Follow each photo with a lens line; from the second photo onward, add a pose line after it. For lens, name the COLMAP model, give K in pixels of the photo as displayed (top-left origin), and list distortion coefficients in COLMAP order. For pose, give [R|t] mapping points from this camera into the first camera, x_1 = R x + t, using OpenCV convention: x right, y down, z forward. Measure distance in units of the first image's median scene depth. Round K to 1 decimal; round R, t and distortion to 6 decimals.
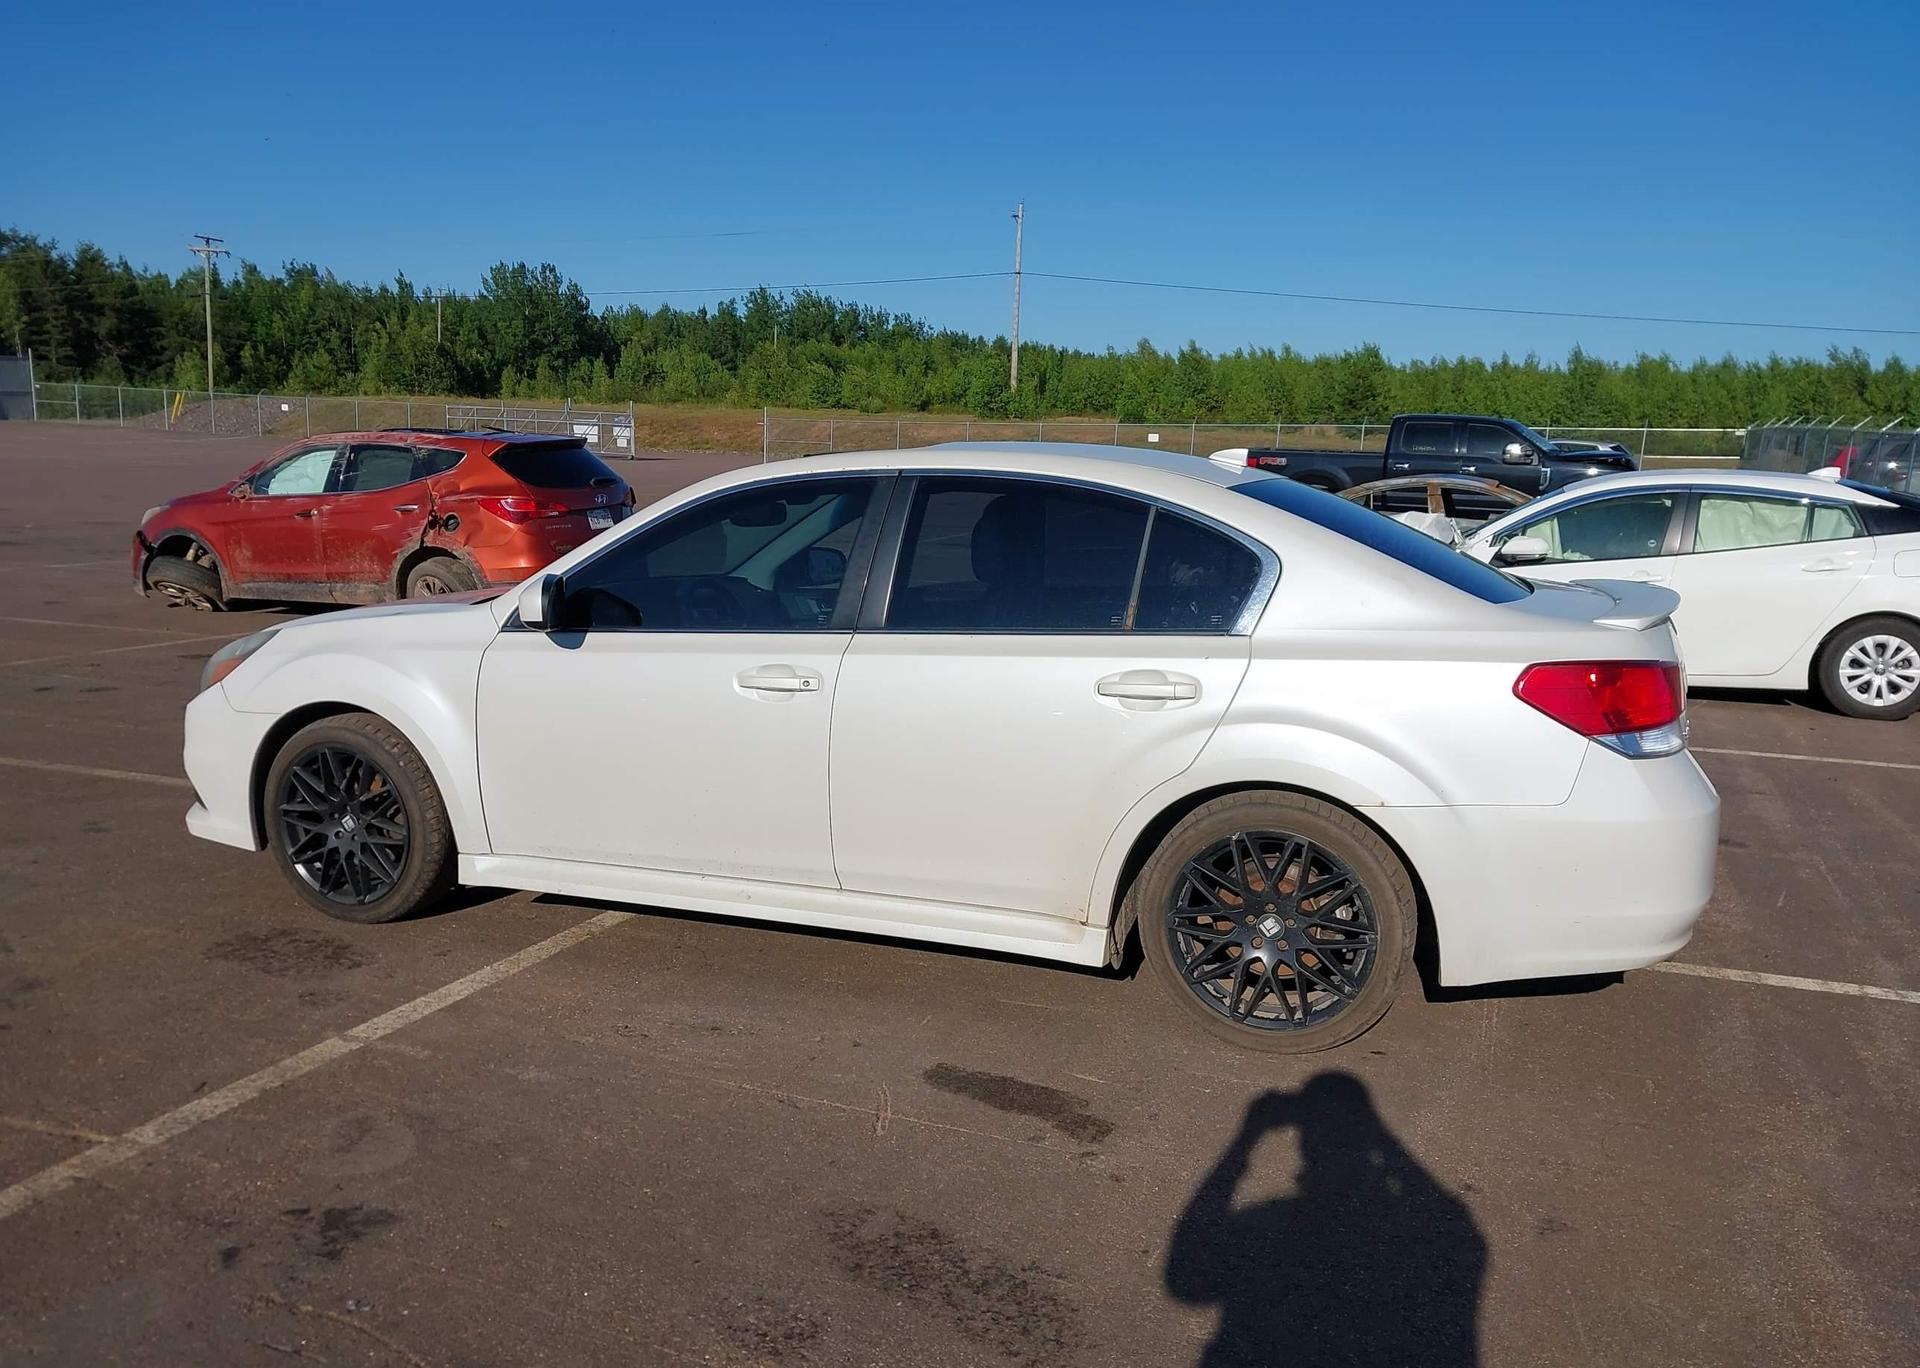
lens RADIAL K [[1504.5, 0, 908.0], [0, 1504.5, 719.3], [0, 0, 1]] dist [0.021805, -0.006574]
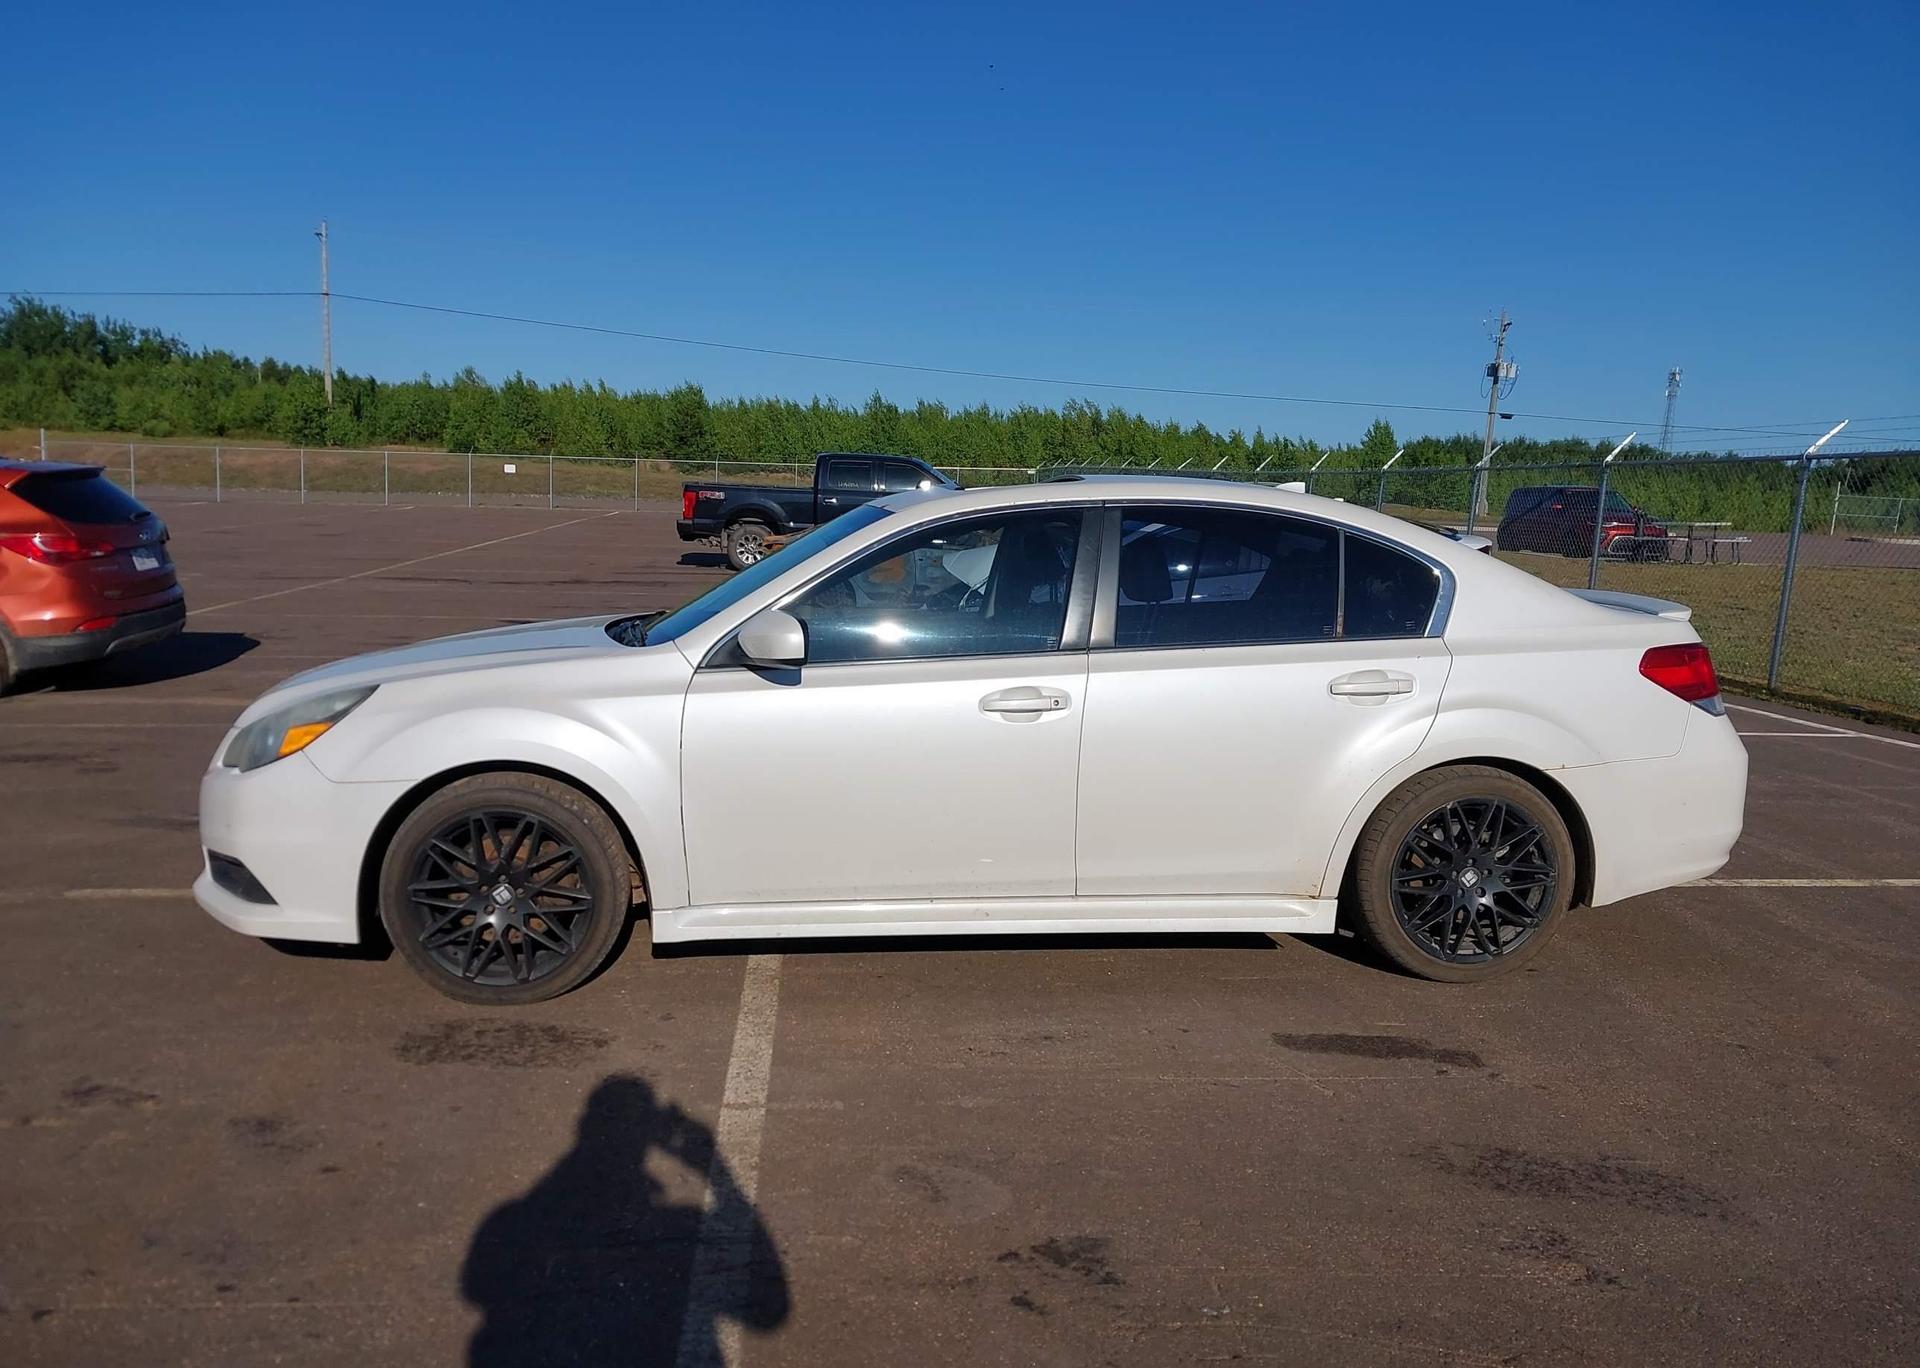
lens RADIAL K [[1507.9, 0, 907.9], [0, 1507.9, 721.8], [0, 0, 1]] dist [0.060367, -0.089608]
pose [[0.896816, -0.065274, 0.437562, -0.529196], [0.074395, 0.997222, -0.003717, -0.012099], [-0.436104, 0.035886, 0.899181, 0.079521]]
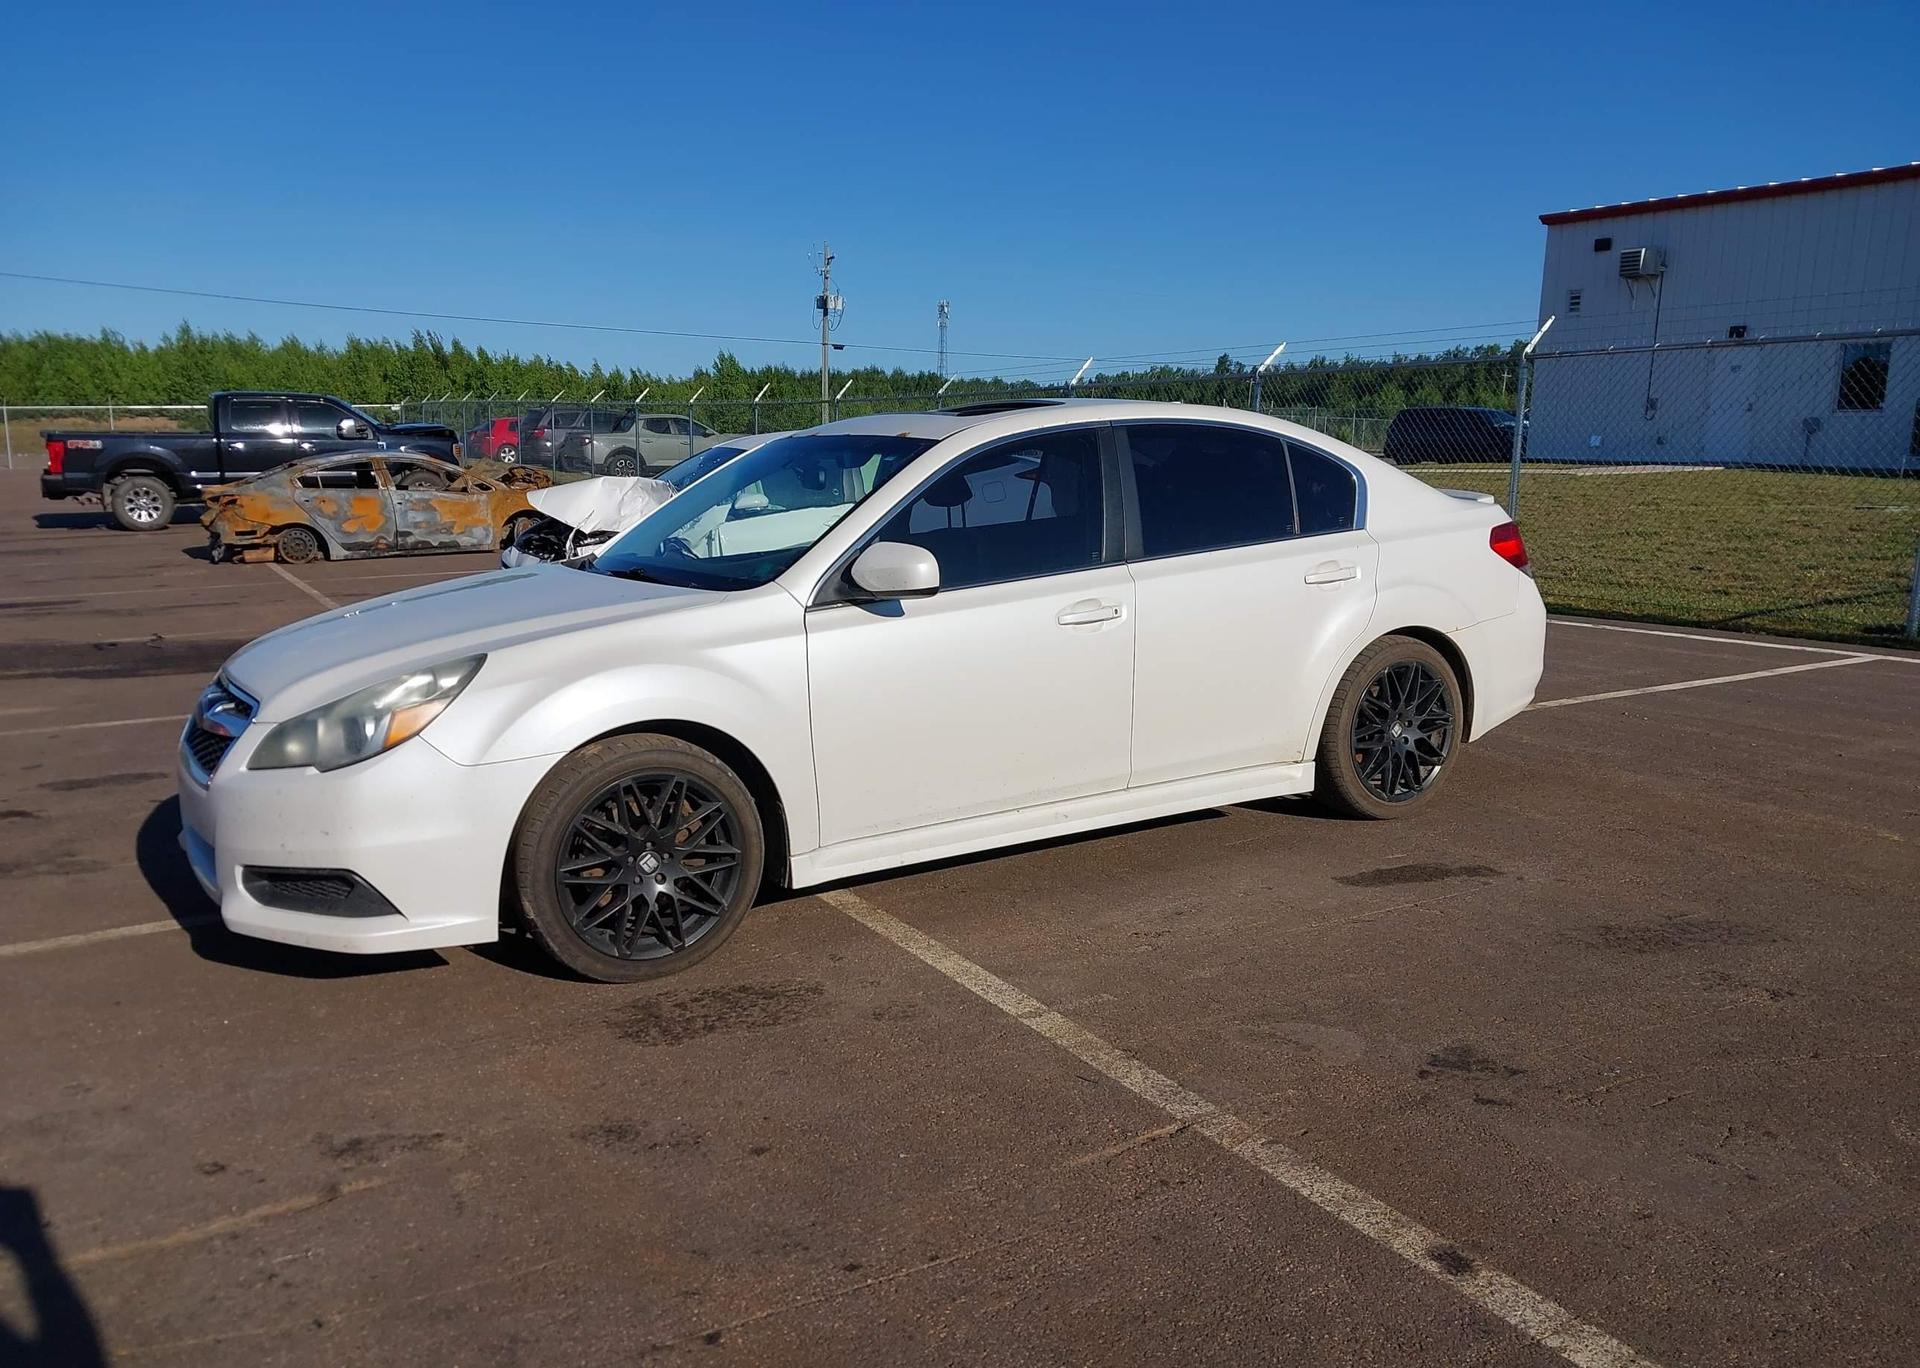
lens RADIAL K [[1507.9, 0, 907.9], [0, 1507.9, 721.8], [0, 0, 1]] dist [0.060367, -0.089608]
pose [[0.623171, -0.174696, 0.762325, -0.890001], [0.164945, 0.982166, 0.090239, -0.059870], [-0.764494, 0.069507, 0.640872, 0.333636]]
